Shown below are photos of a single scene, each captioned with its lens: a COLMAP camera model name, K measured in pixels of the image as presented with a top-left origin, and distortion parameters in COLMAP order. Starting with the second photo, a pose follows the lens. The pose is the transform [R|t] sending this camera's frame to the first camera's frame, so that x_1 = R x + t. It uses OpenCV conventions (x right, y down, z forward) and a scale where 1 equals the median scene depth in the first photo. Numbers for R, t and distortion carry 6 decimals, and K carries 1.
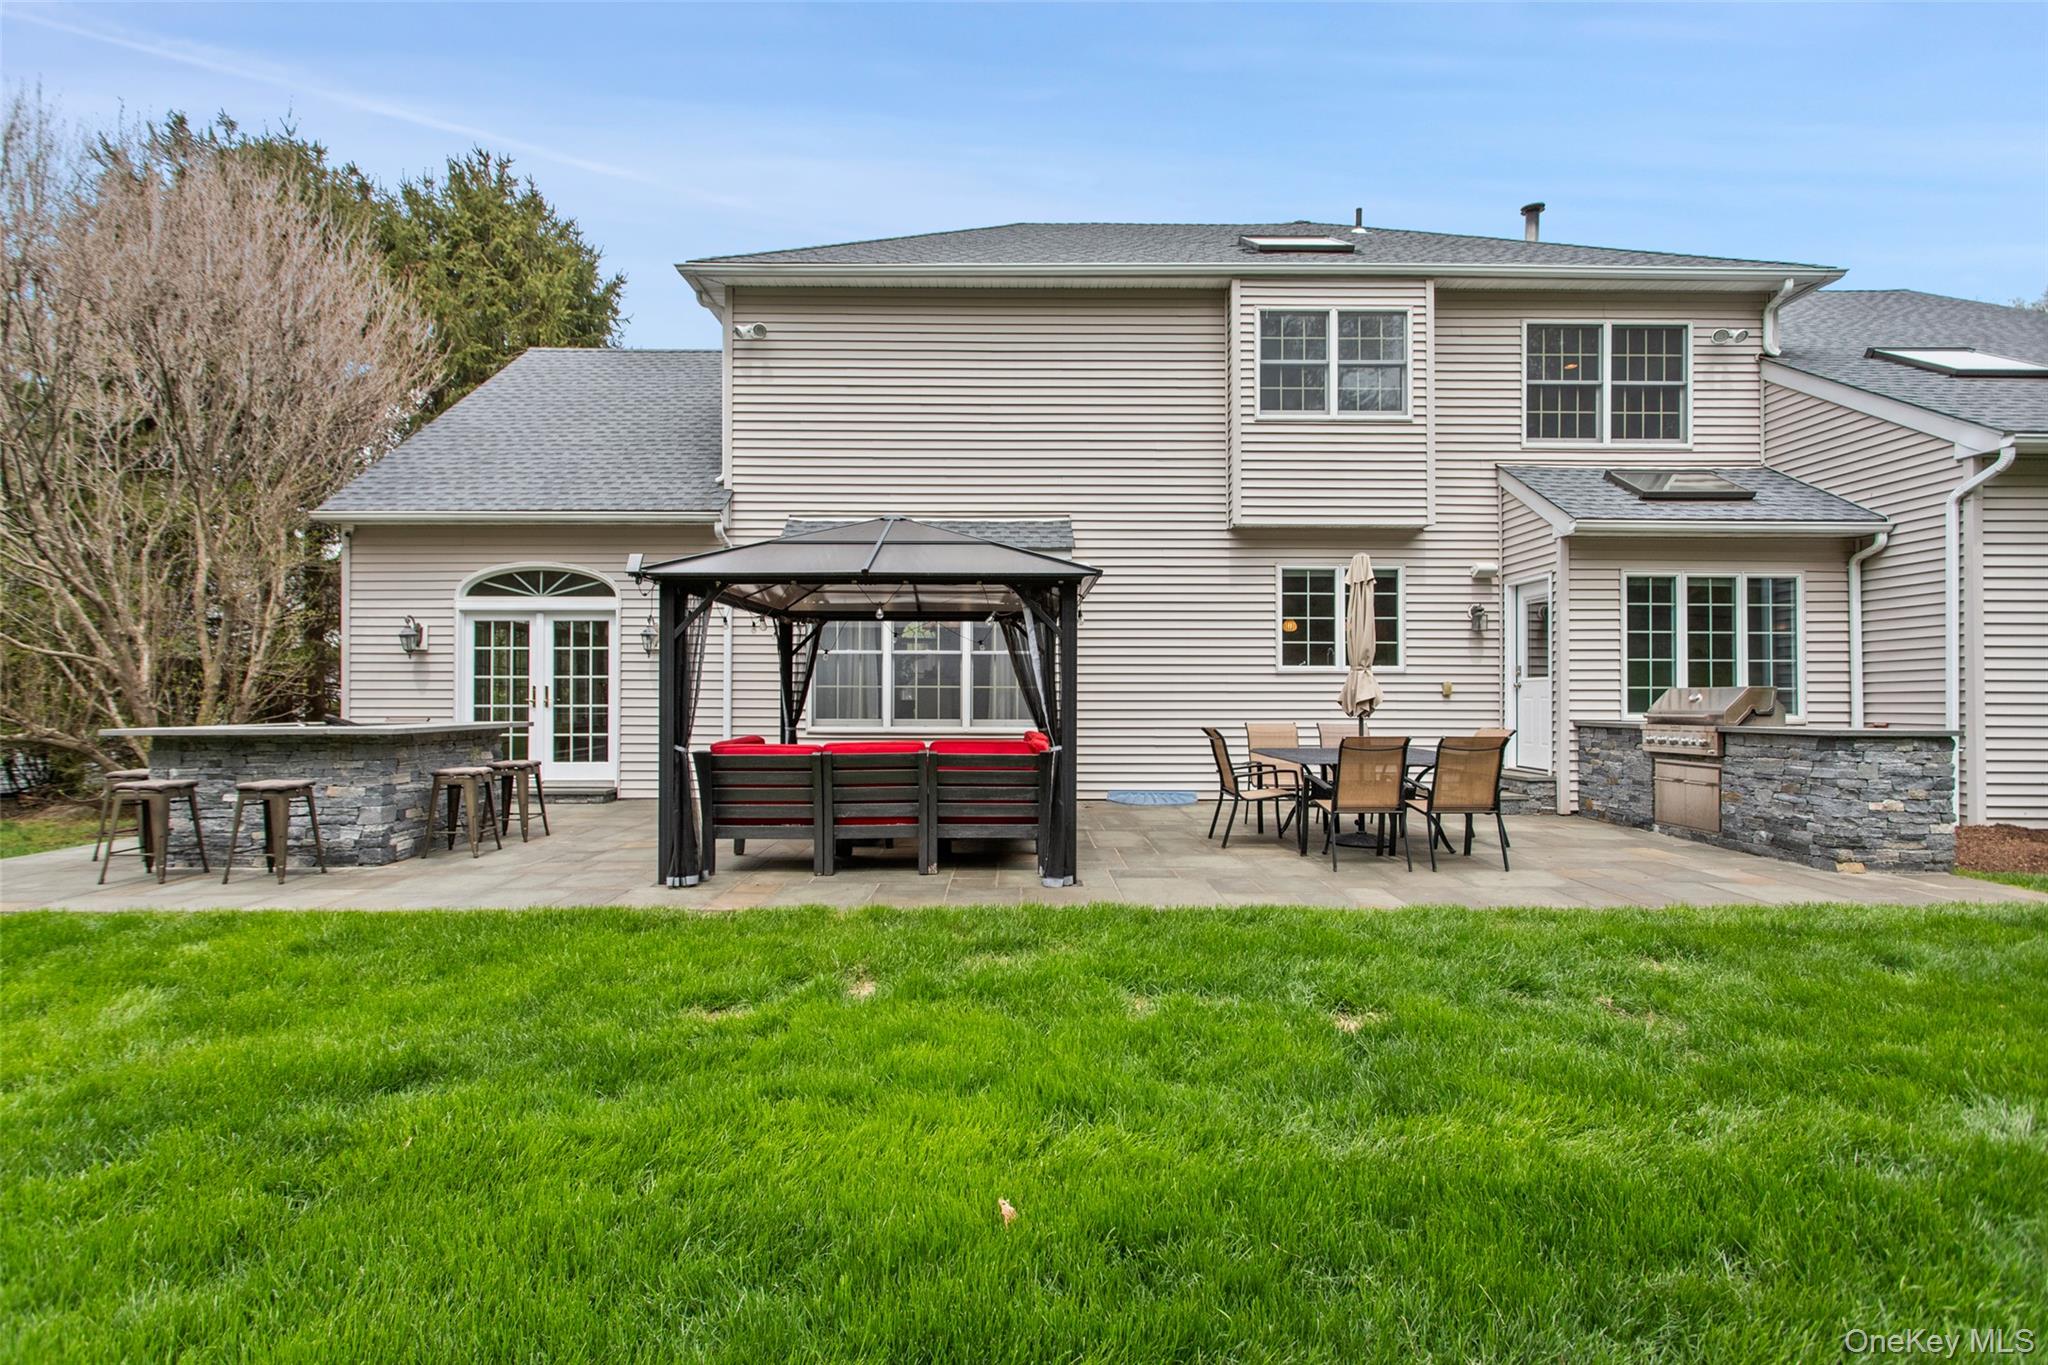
lens RADIAL K [[965.4, 0, 1024.0], [0, 965.4, 679.8], [0, 0, 1]] dist [0.004311, 0.000595]
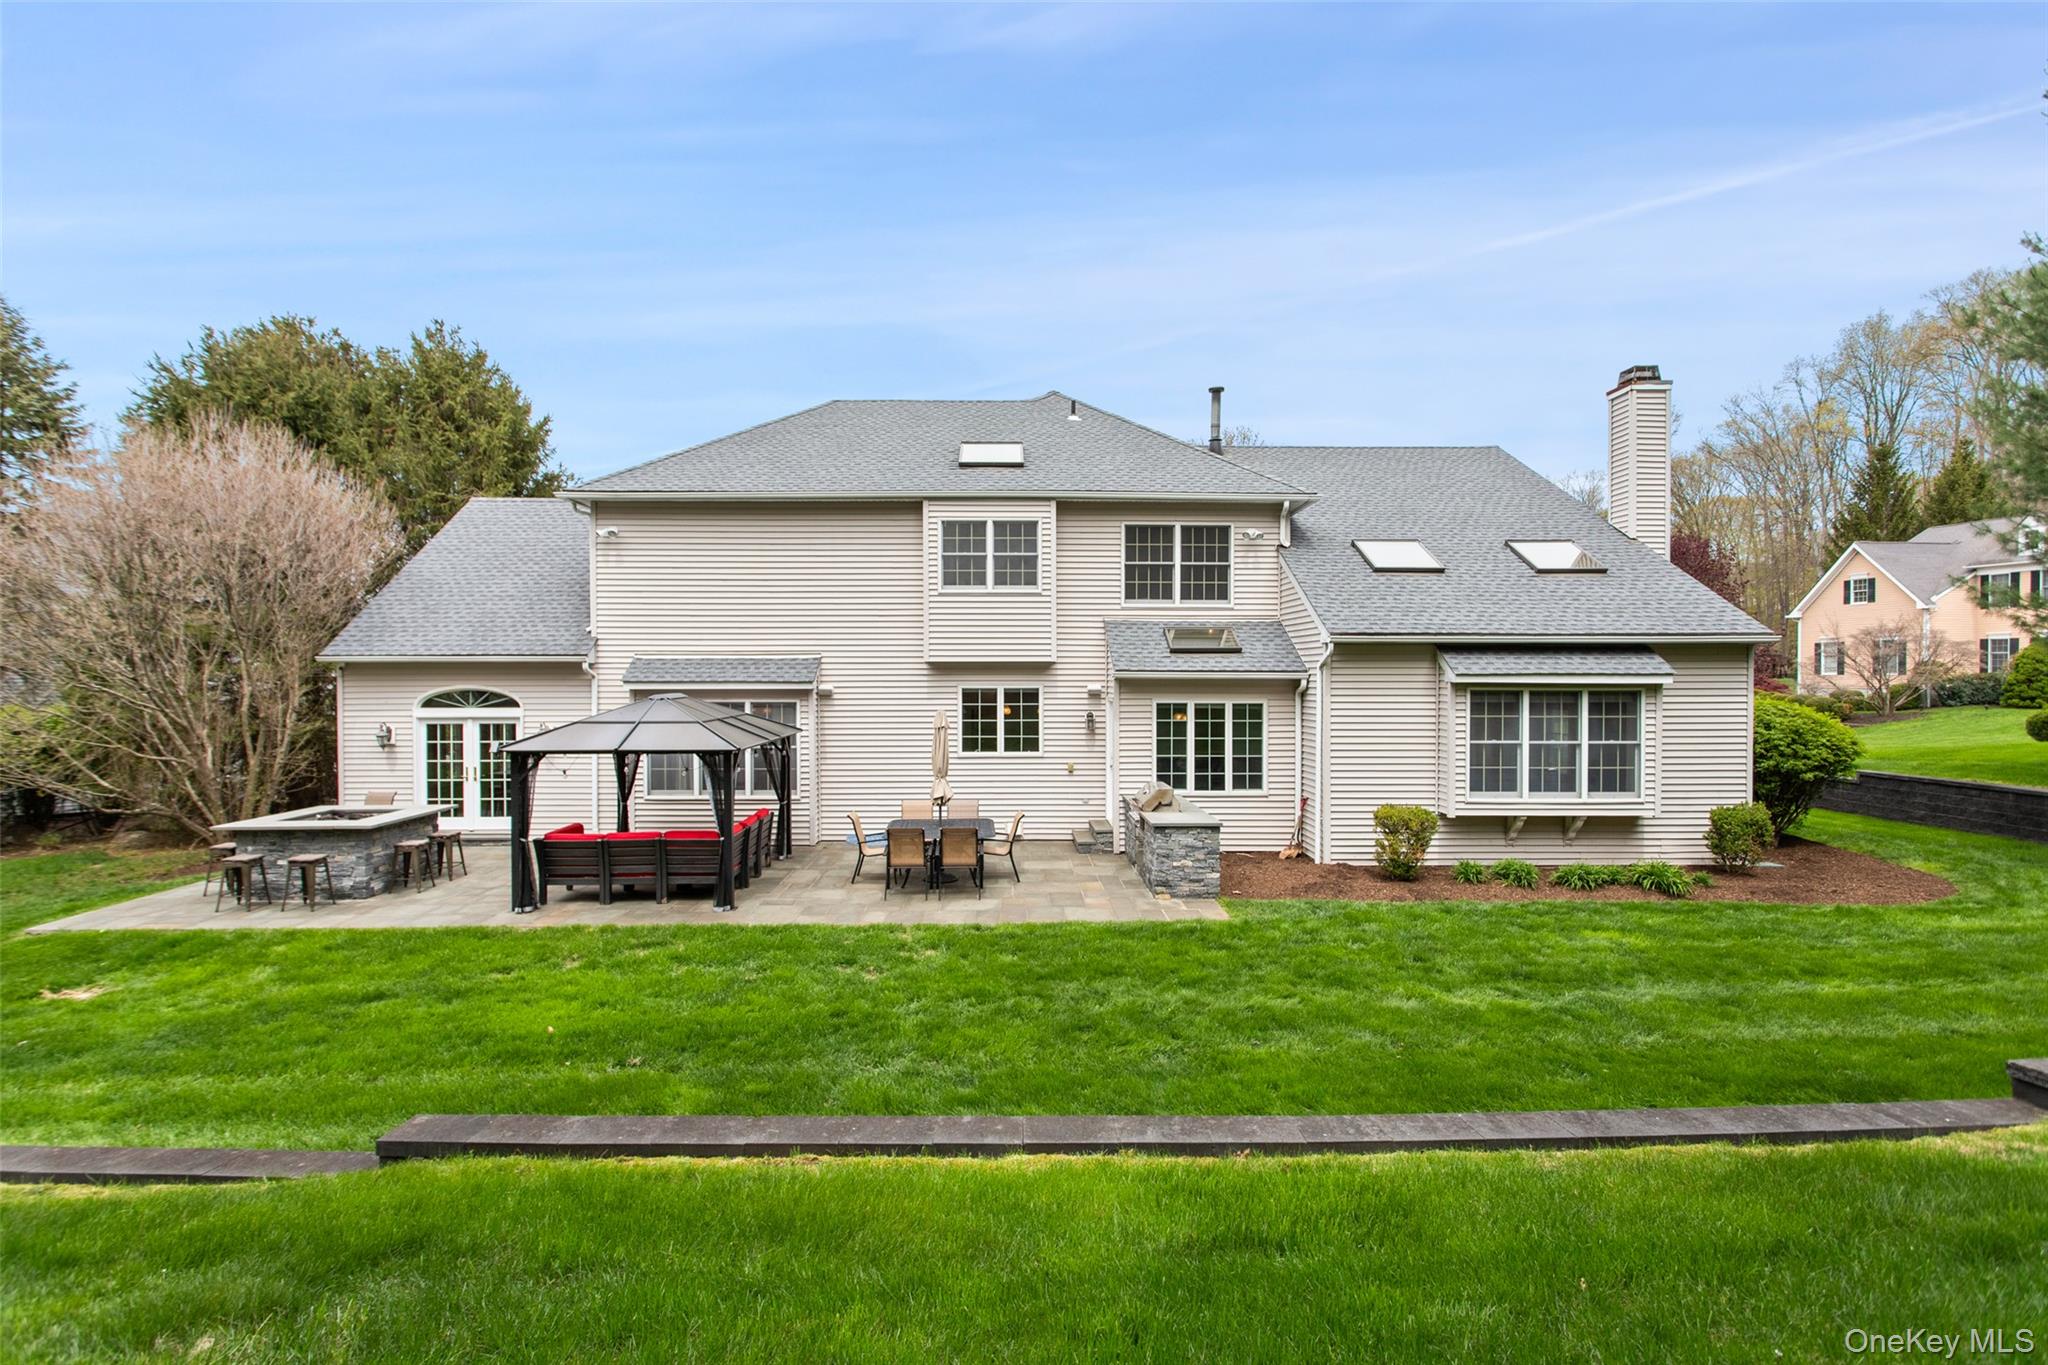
lens RADIAL K [[965.4, 0, 1015.8], [0, 965.4, 679.2], [0, 0, 1]] dist [0.004311, 0.000595]
pose [[0.999987, -0.003895, 0.003409, 0.396629], [0.003827, 0.999795, 0.019901, -0.181813], [-0.003486, -0.019888, 0.999796, -0.584294]]
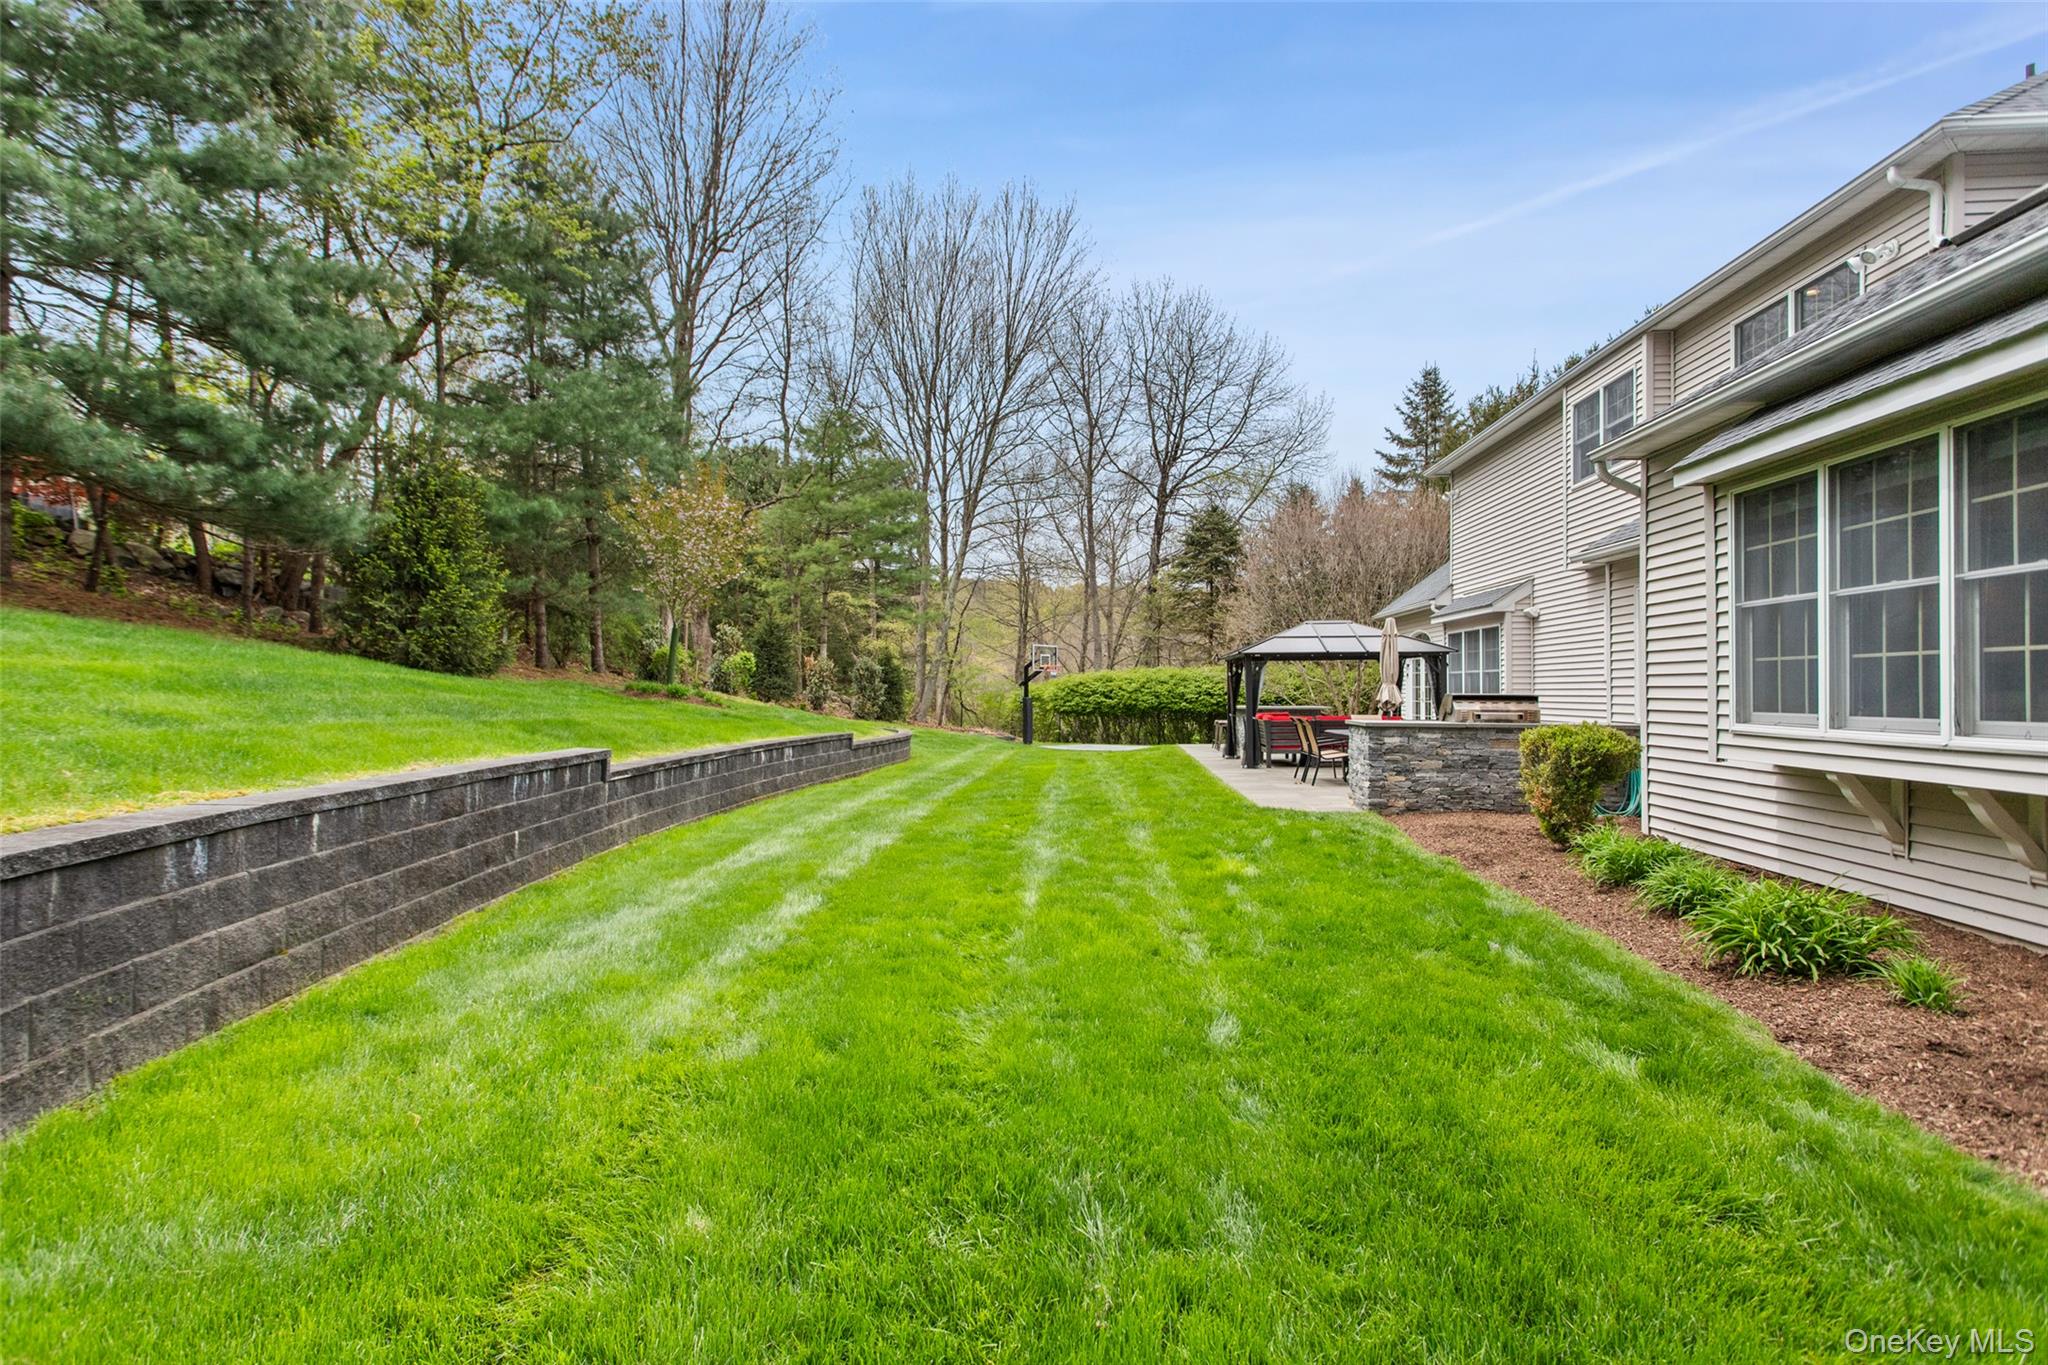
lens RADIAL K [[965.4, 0, 1019.5], [0, 965.4, 682.2], [0, 0, 1]] dist [0.004311, 0.000595]
pose [[-0.089531, -0.010242, -0.995931, 1.805633], [0.010003, 0.999887, -0.011182, 0.000801], [0.995934, -0.010963, -0.089419, 0.408560]]
